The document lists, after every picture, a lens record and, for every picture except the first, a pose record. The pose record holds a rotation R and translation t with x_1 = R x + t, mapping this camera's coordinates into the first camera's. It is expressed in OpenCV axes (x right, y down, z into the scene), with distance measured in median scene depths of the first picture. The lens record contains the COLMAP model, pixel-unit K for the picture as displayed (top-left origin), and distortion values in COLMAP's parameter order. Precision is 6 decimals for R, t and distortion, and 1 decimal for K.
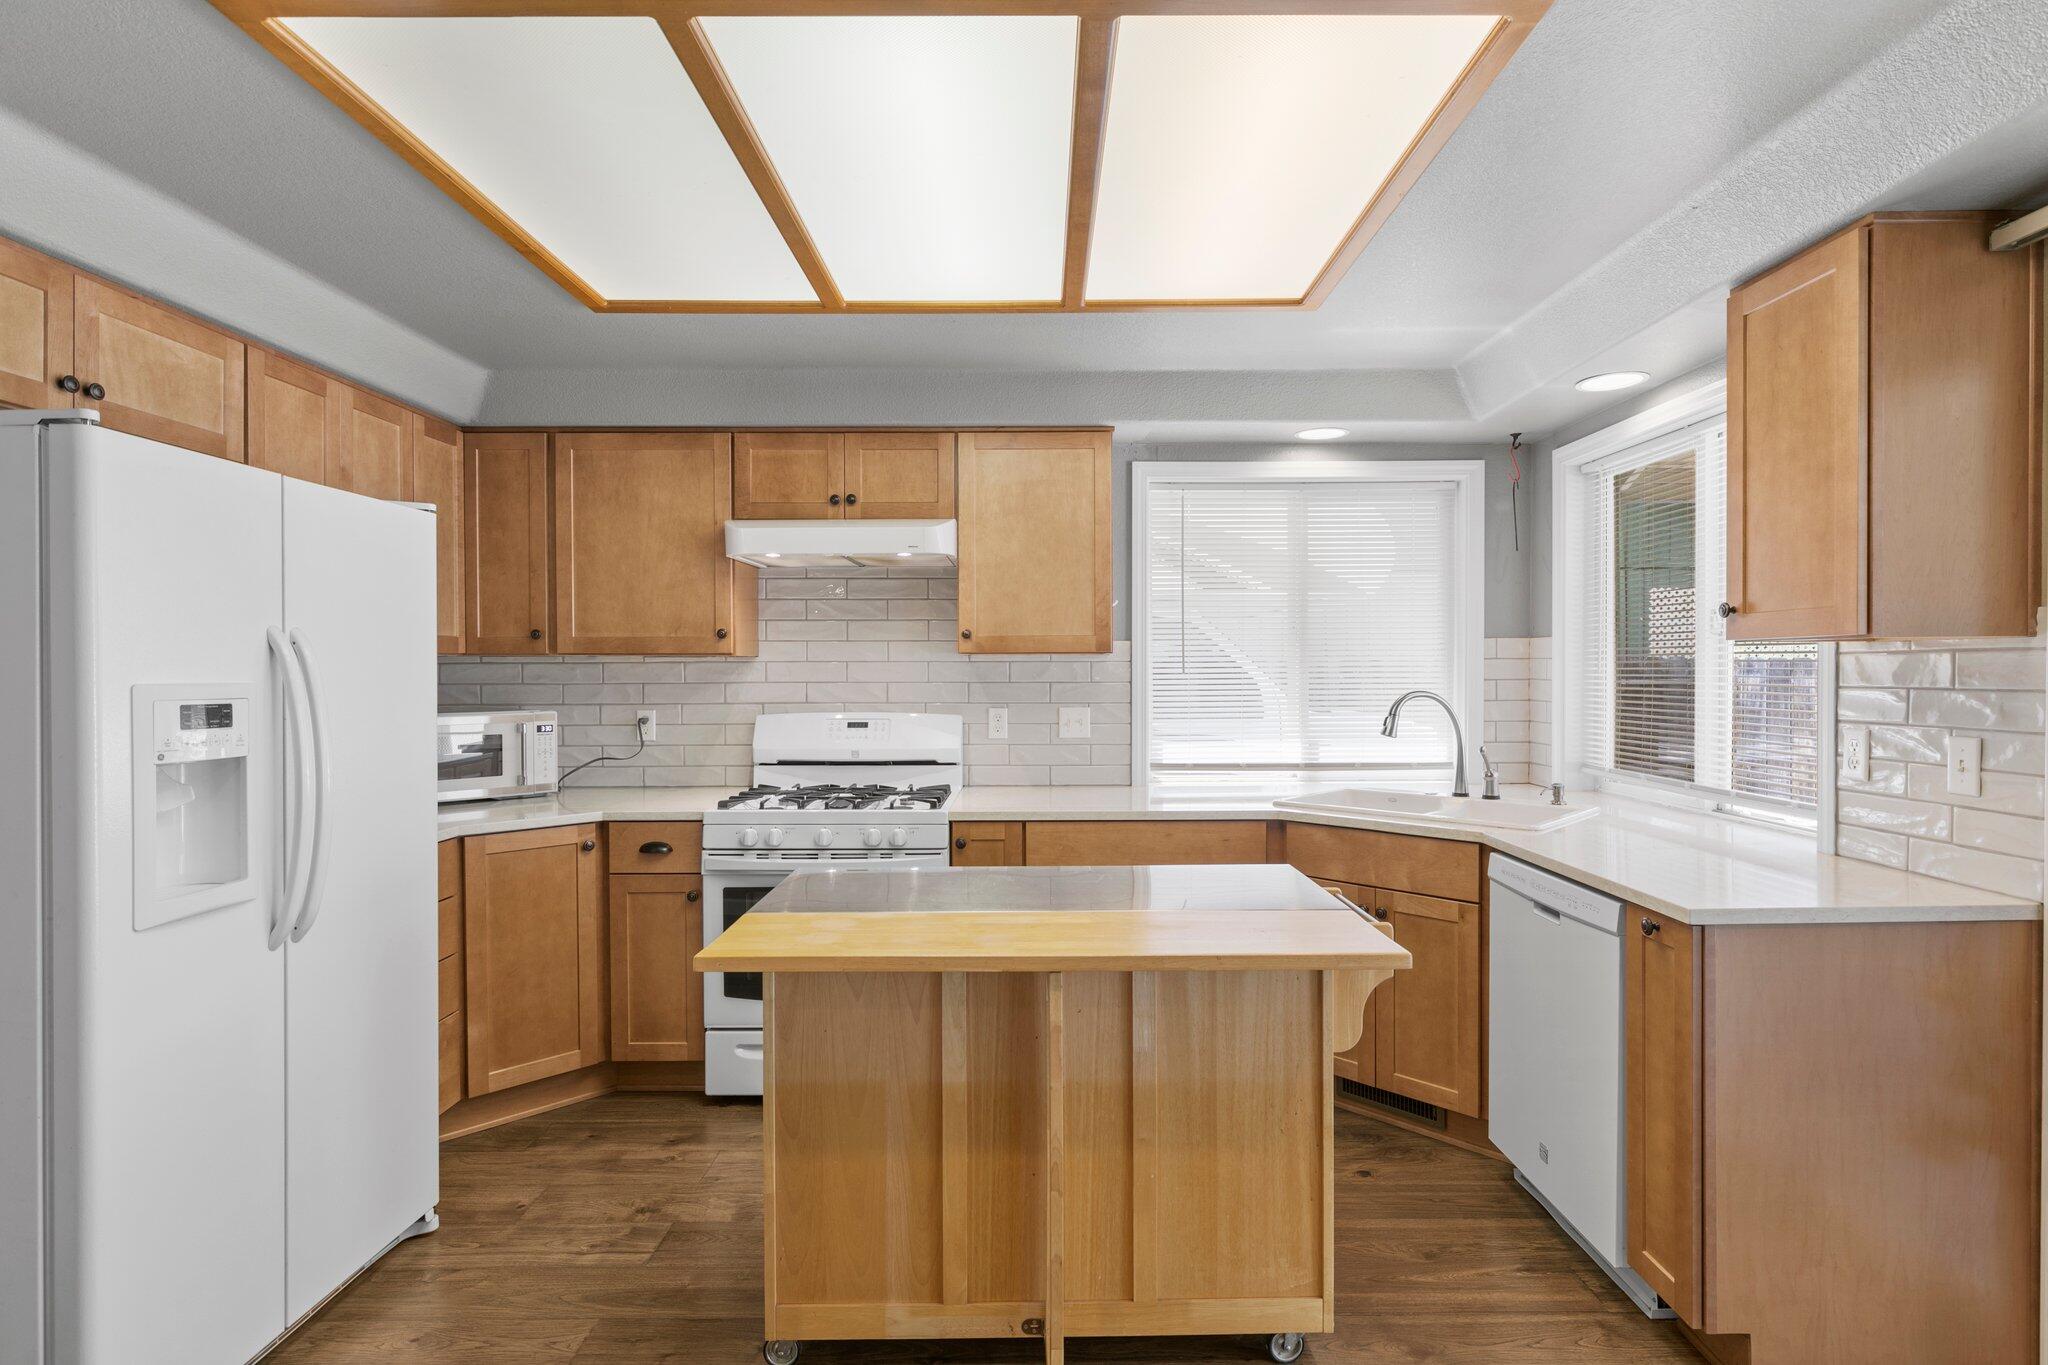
lens RADIAL K [[1050.4, 0, 1032.1], [0, 1050.4, 679.2], [0, 0, 1]] dist [0.002595, 0.000040]
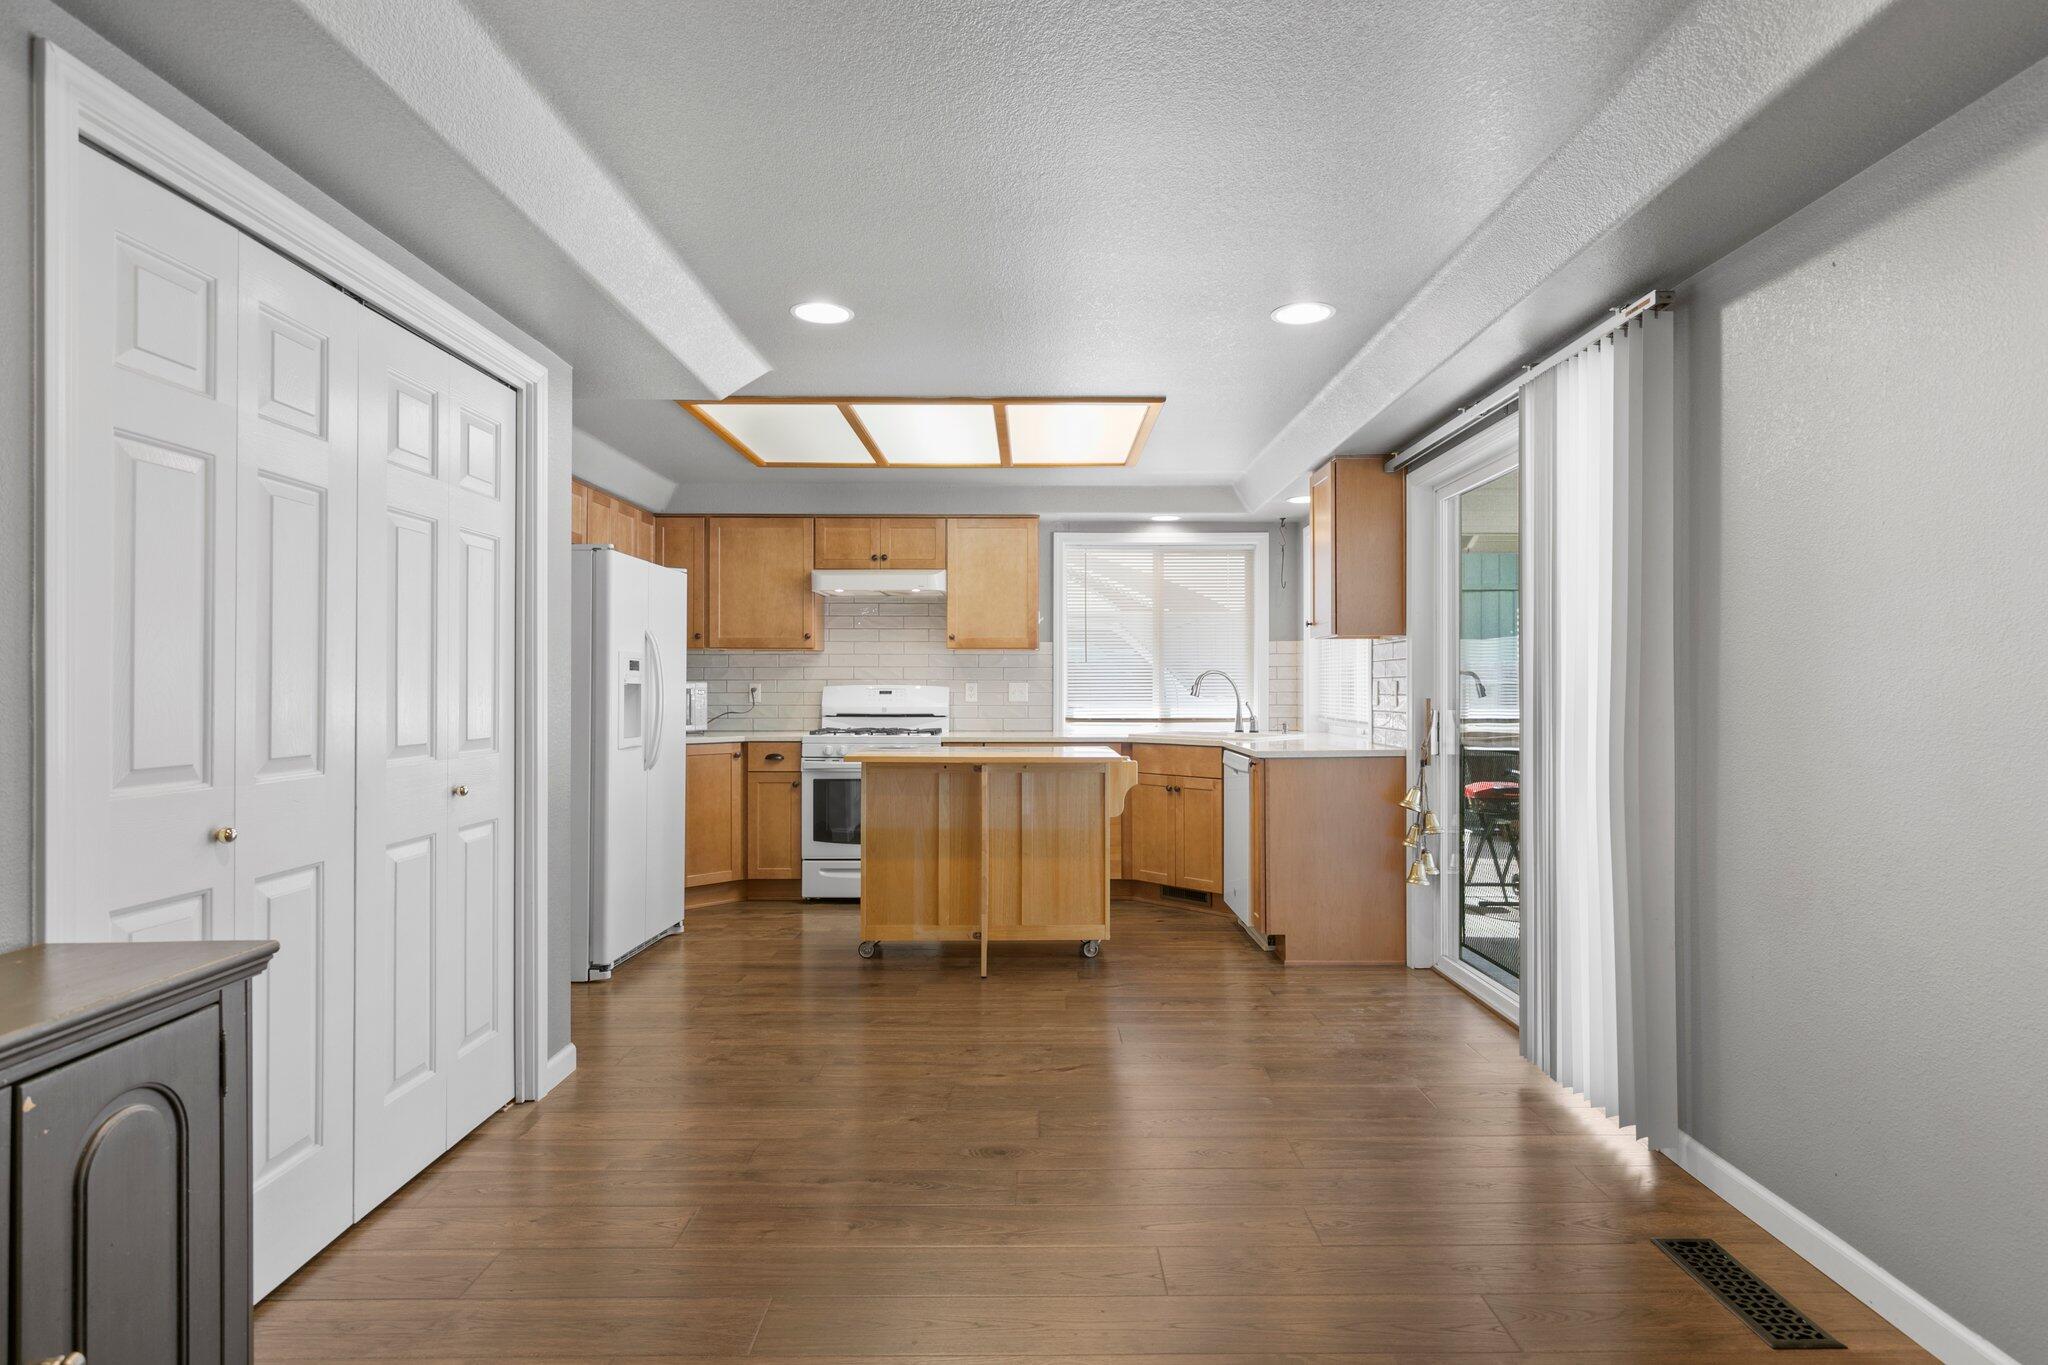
lens RADIAL K [[1125.3, 0, 1024.0], [0, 1125.3, 682.5], [0, 0, 1]] dist [0.003405, 0.000207]
pose [[0.999990, 0.003839, -0.002461, 0.058765], [-0.003874, 0.999887, -0.014525, 0.056360], [0.002405, 0.014535, 0.999891, -0.813233]]
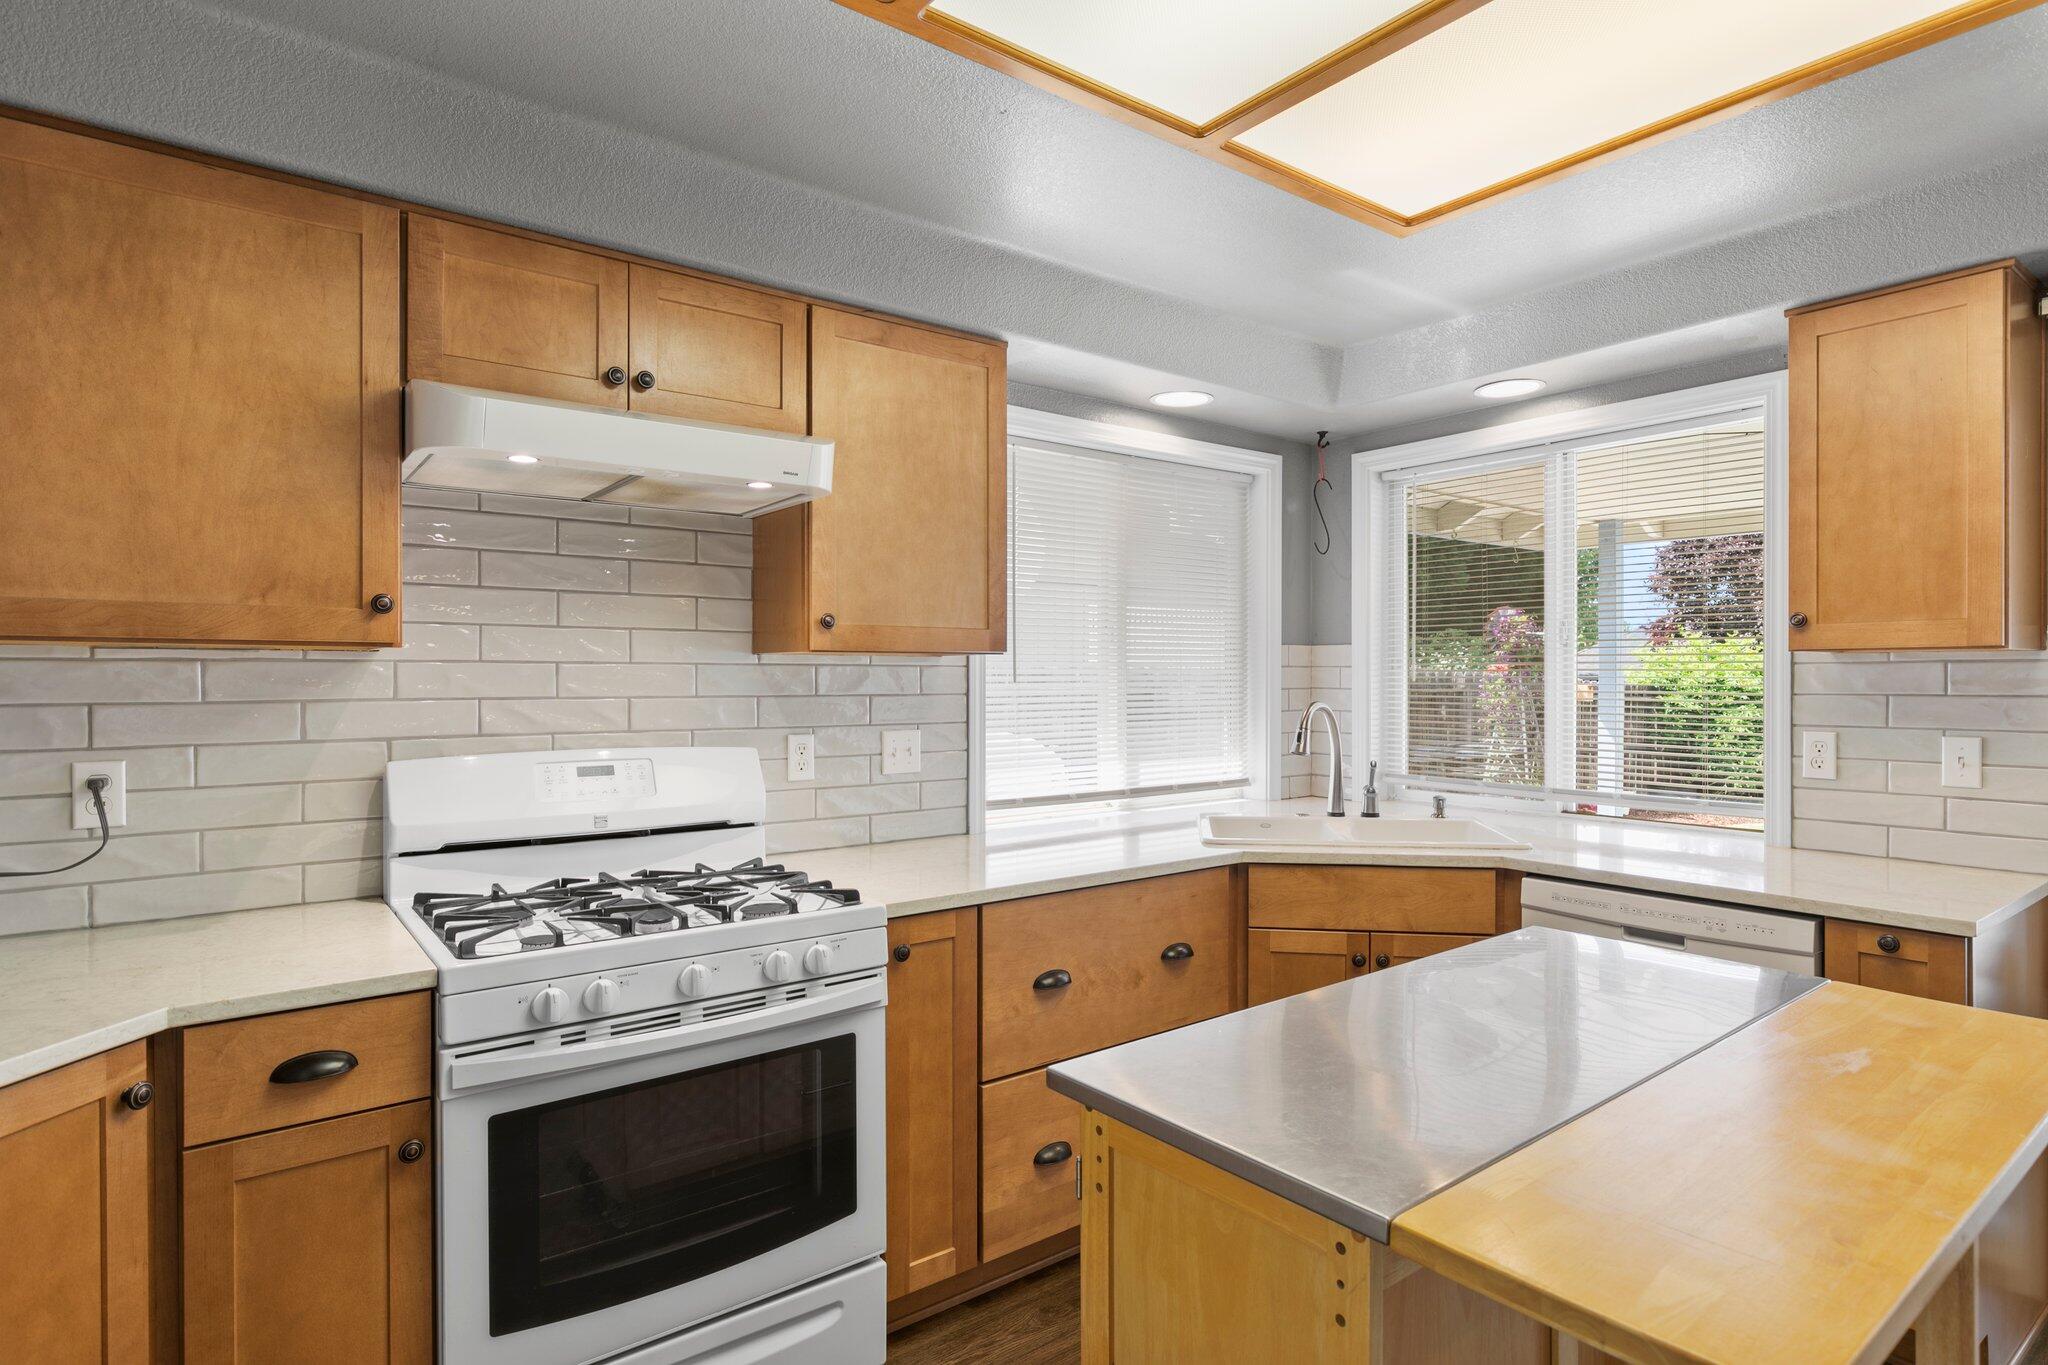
lens RADIAL K [[1083.5, 0, 1039.5], [0, 1083.5, 679.6], [0, 0, 1]] dist [-0.000825, 0.000324]
pose [[0.788393, 0.000600, 0.615172, -0.365772], [0.004372, 0.999969, -0.006579, -0.002377], [-0.615157, 0.007877, 0.788365, 0.398320]]
